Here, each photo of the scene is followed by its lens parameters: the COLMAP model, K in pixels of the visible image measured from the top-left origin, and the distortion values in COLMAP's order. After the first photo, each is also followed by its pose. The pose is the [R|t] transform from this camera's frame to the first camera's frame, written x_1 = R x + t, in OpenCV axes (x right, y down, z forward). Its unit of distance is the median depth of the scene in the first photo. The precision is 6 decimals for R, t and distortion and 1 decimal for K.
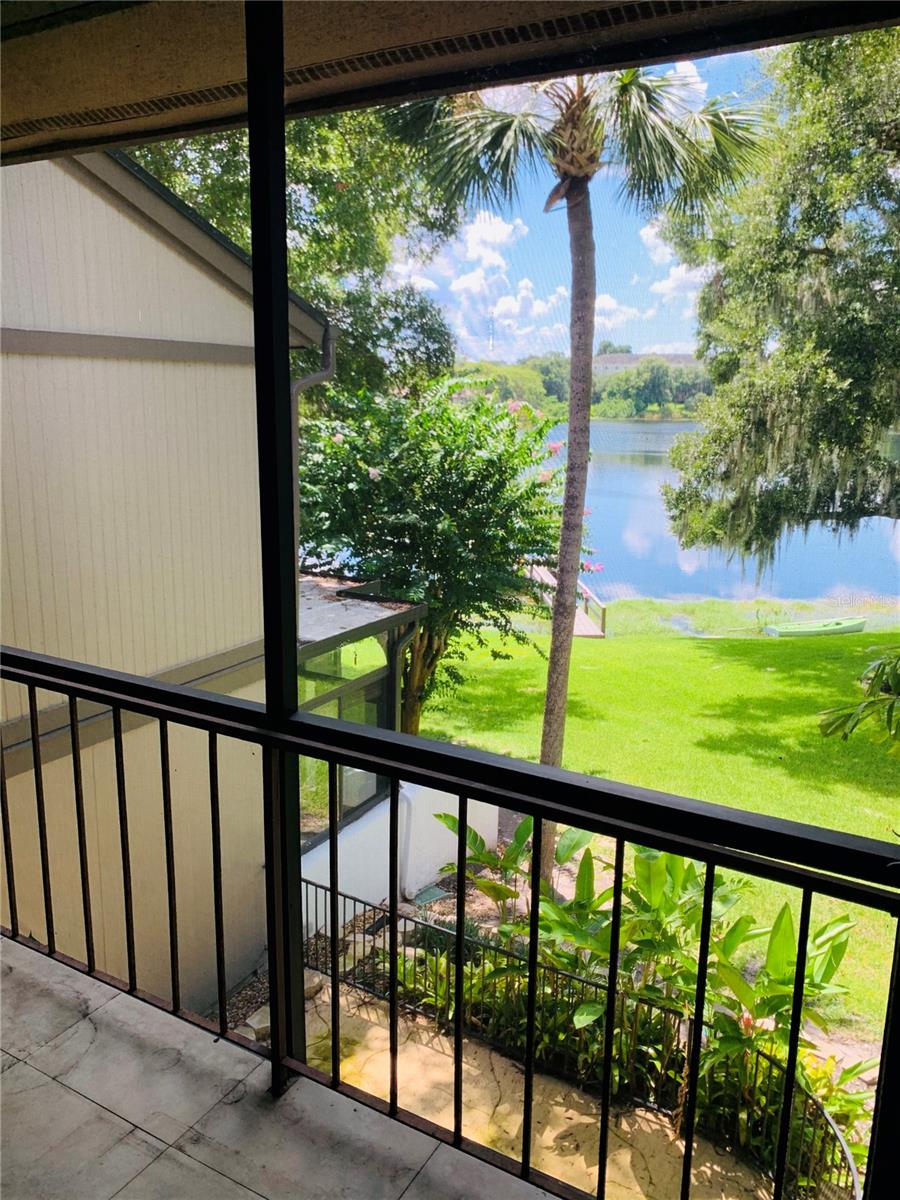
lens RADIAL K [[935.4, 0, 455.3], [0, 935.4, 584.8], [0, 0, 1]] dist [-0.066715, 0.115581]
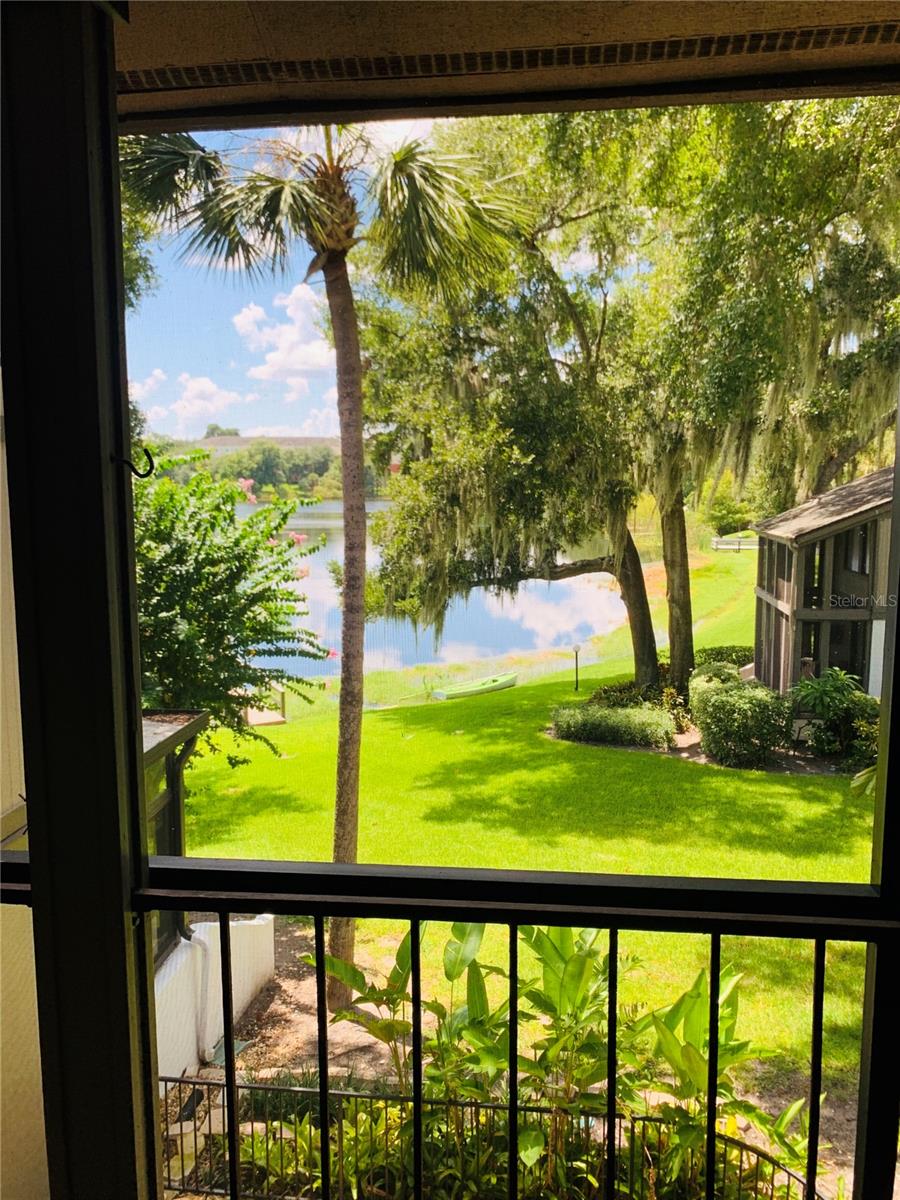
lens RADIAL K [[922.9, 0, 451.4], [0, 922.9, 576.3], [0, 0, 1]] dist [0.157003, -0.260095]
pose [[0.911199, -0.067022, 0.406478, -0.099325], [0.105107, 0.991845, -0.072078, -0.010320], [-0.398333, 0.108401, 0.910813, 0.052376]]
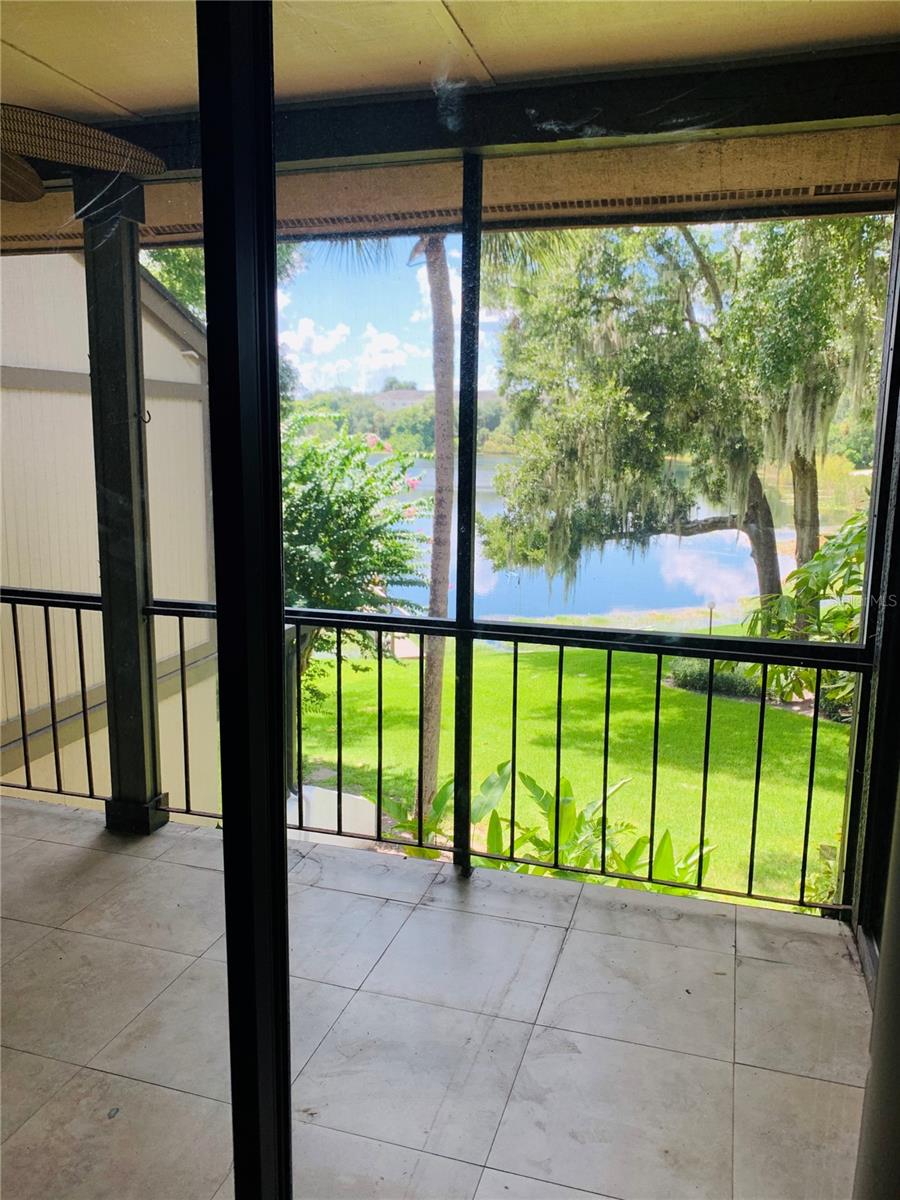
lens RADIAL K [[933.7, 0, 450.0], [0, 933.7, 600.0], [0, 0, 1]] dist [0.054982, -0.060969]
pose [[0.973559, -0.047017, 0.223546, -0.073679], [0.052036, 0.998507, -0.016610, 0.015052], [-0.222431, 0.027803, 0.974552, -0.065342]]
